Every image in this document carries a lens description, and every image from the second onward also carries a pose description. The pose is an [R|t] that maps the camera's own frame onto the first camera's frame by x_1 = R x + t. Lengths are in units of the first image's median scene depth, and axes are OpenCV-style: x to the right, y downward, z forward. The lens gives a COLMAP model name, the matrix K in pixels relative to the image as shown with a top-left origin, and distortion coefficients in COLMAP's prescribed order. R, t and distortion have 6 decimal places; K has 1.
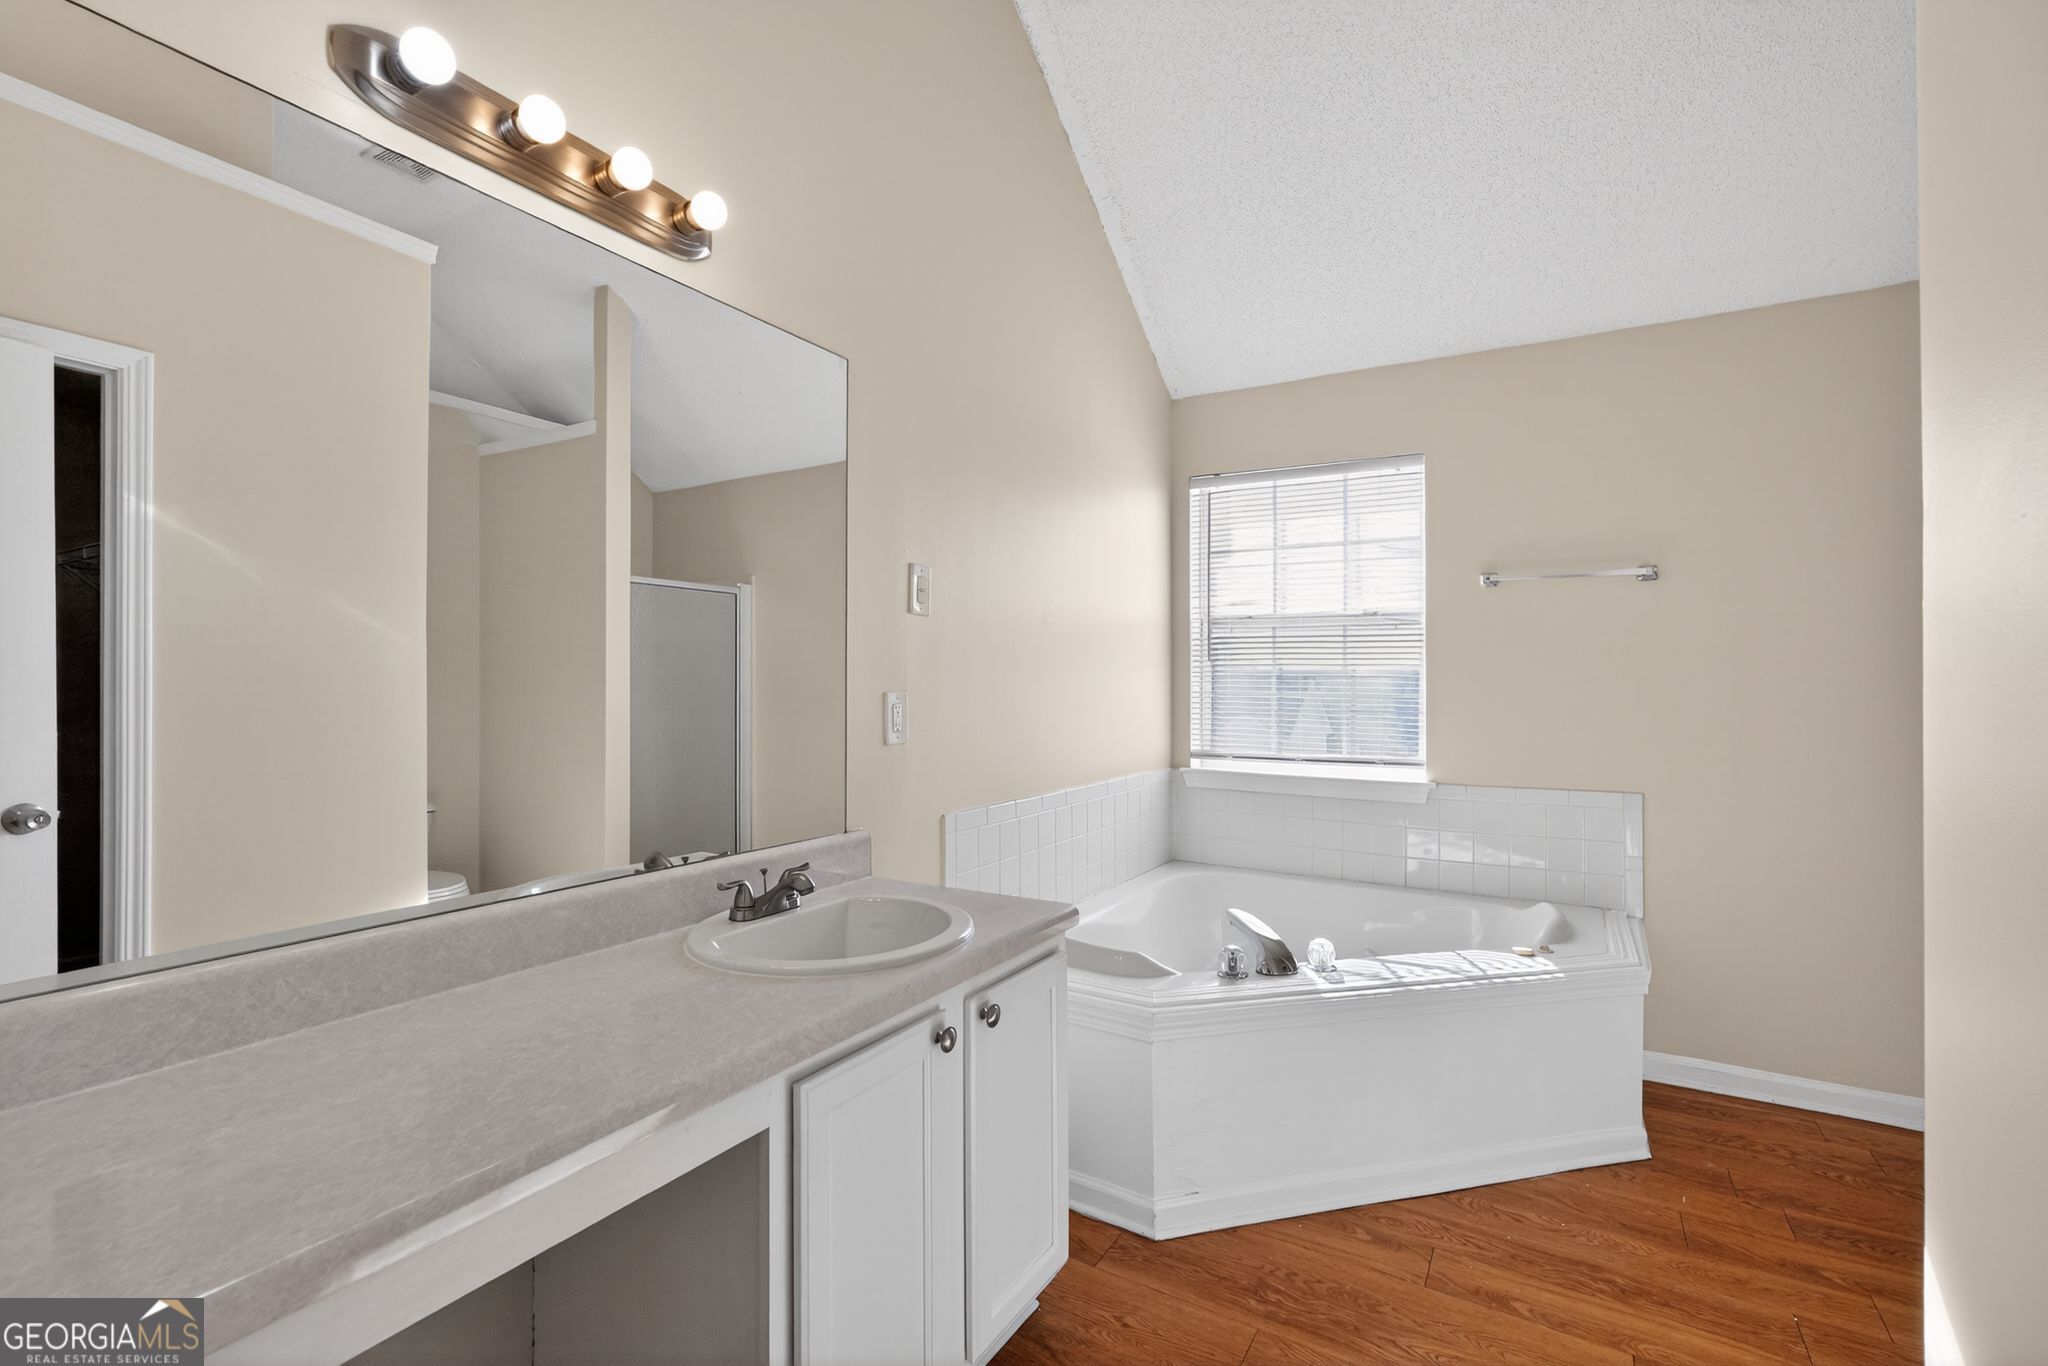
lens RADIAL K [[899.8, 0, 1017.5], [0, 899.8, 694.5], [0, 0, 1]] dist [-0.007923, 0.000102]
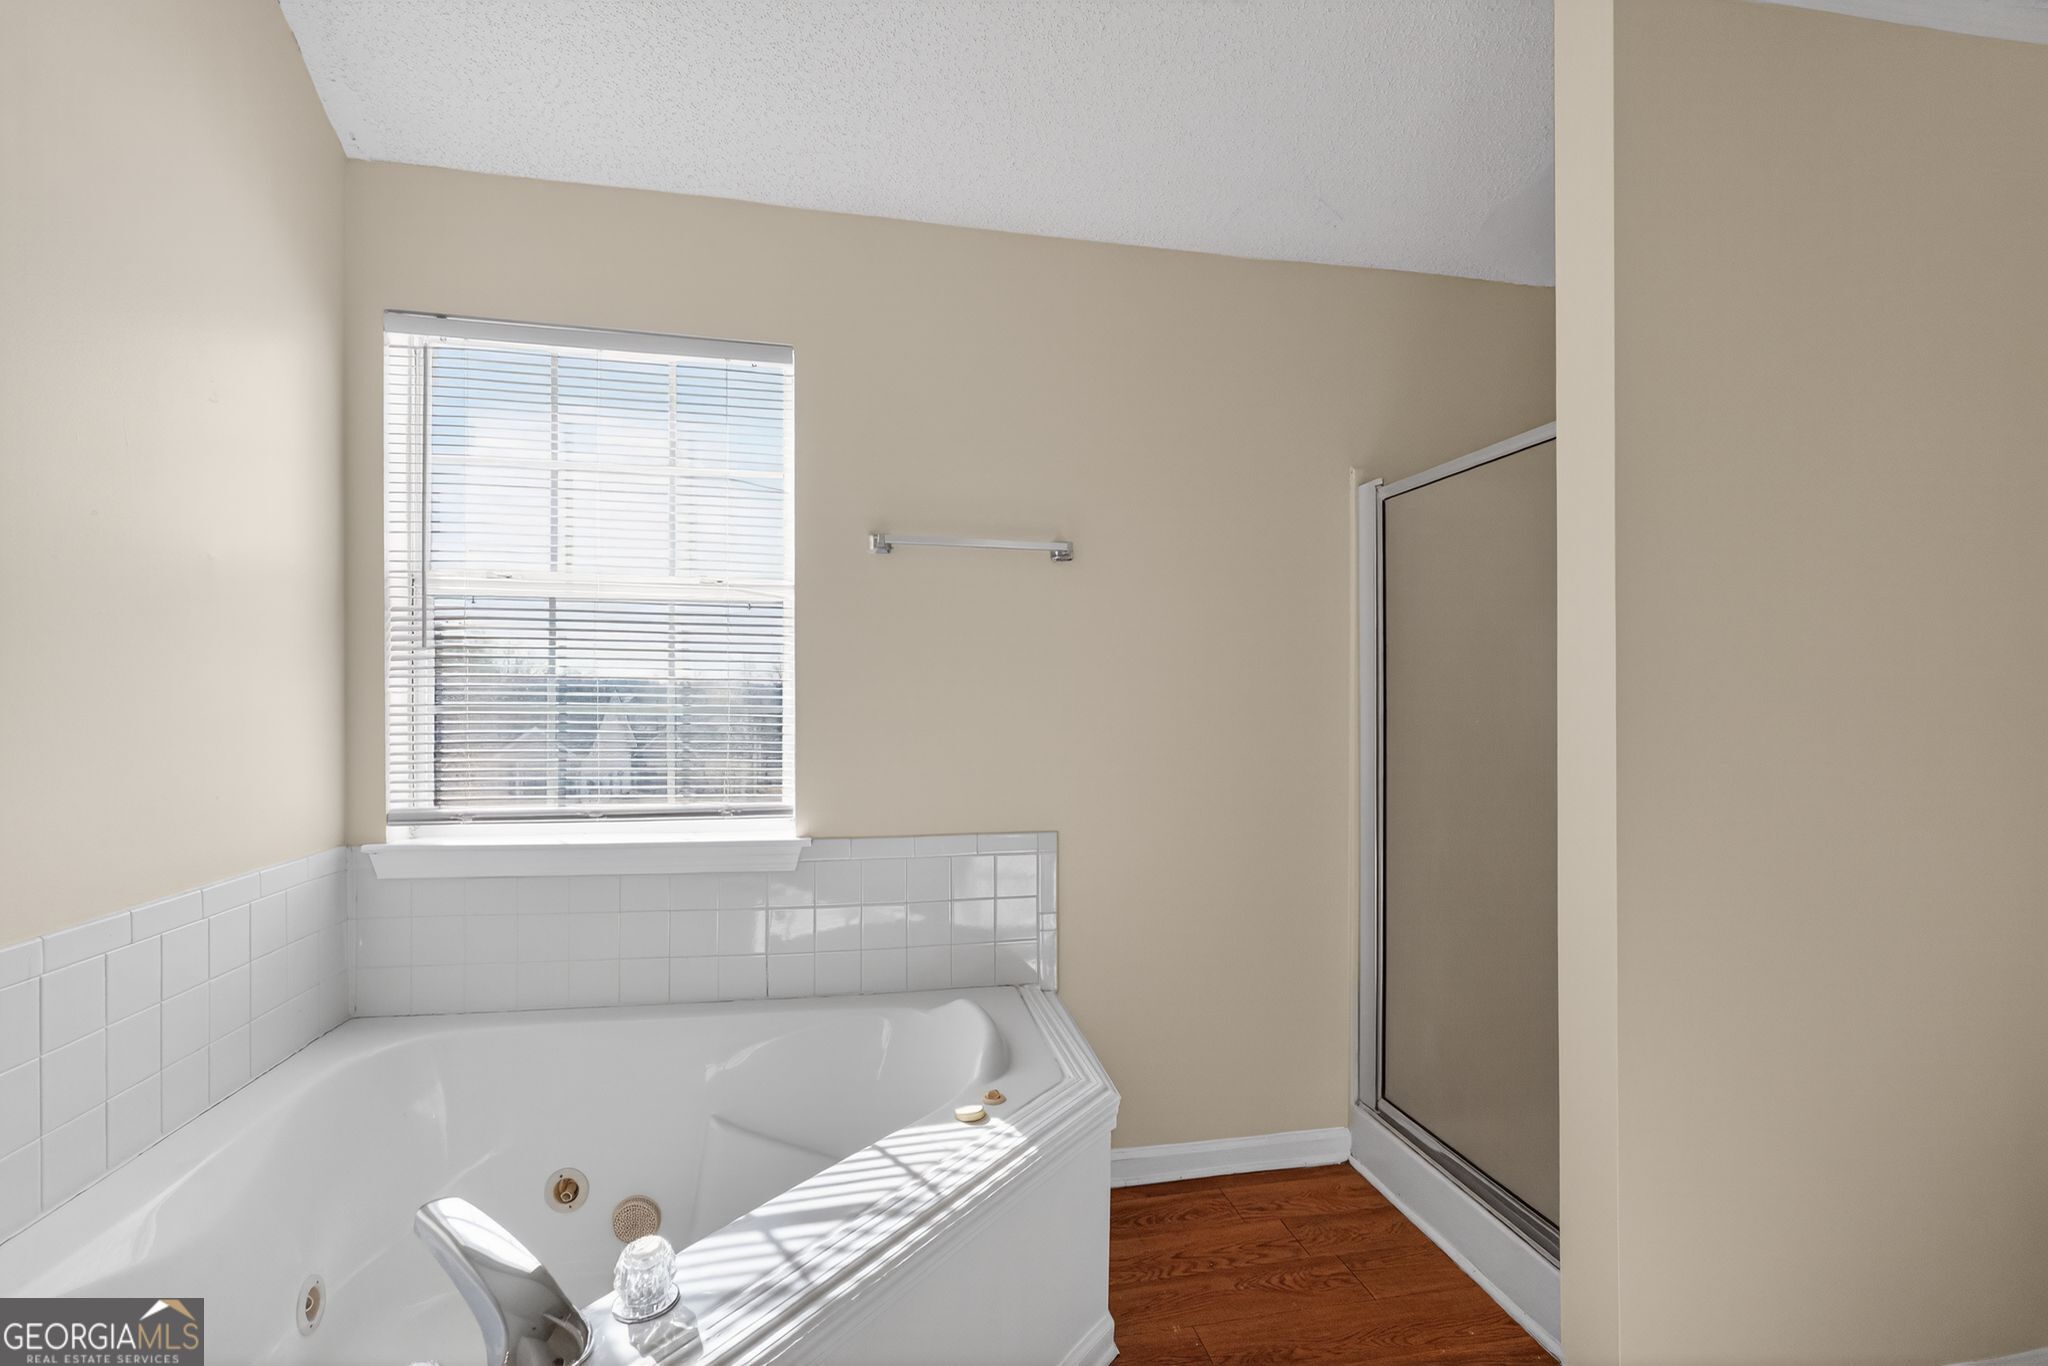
lens RADIAL K [[899.8, 0, 1017.5], [0, 899.8, 694.5], [0, 0, 1]] dist [-0.007923, 0.000102]
pose [[0.738430, 0.004215, 0.674317, 0.121147], [0.006531, 0.999889, -0.013402, 0.001082], [-0.674298, 0.014300, 0.738321, 0.380215]]
